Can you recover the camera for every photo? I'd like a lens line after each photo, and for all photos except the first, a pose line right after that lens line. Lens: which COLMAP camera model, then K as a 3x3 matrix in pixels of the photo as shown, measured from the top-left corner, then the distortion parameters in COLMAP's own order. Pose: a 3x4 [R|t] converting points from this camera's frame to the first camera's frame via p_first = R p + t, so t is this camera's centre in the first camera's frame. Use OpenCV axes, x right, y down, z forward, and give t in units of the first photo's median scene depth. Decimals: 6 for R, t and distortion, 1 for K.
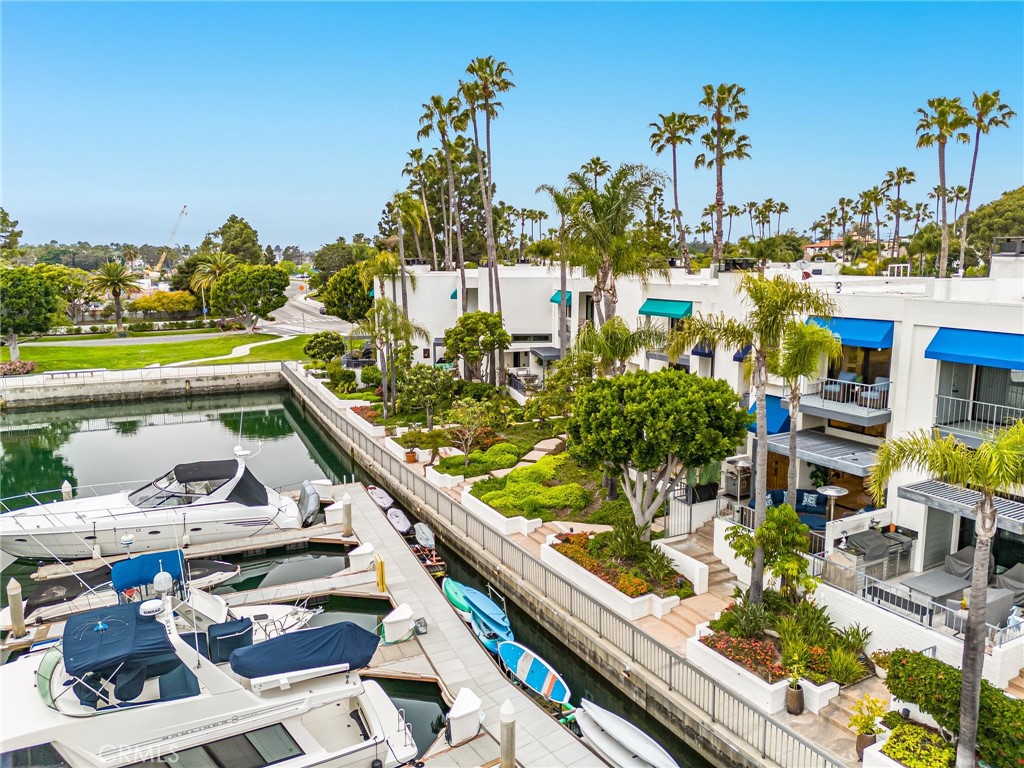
lens RADIAL K [[755.3, 0, 512.0], [0, 755.3, 384.0], [0, 0, 1]] dist [0.068804, -0.067863]
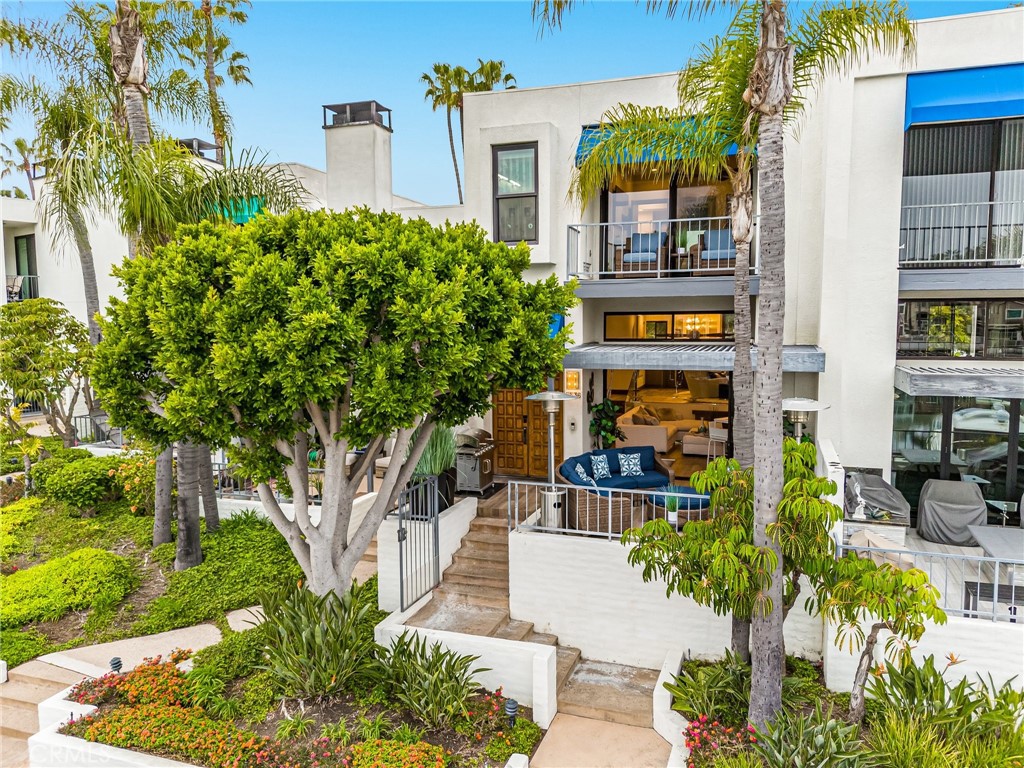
lens RADIAL K [[755.3, 0, 512.0], [0, 755.3, 384.0], [0, 0, 1]] dist [0.068804, -0.067863]
pose [[0.747888, -0.064224, 0.660711, -0.015013], [0.118578, 0.992226, -0.037775, 0.093383], [-0.653148, 0.106598, 0.749689, 0.572952]]
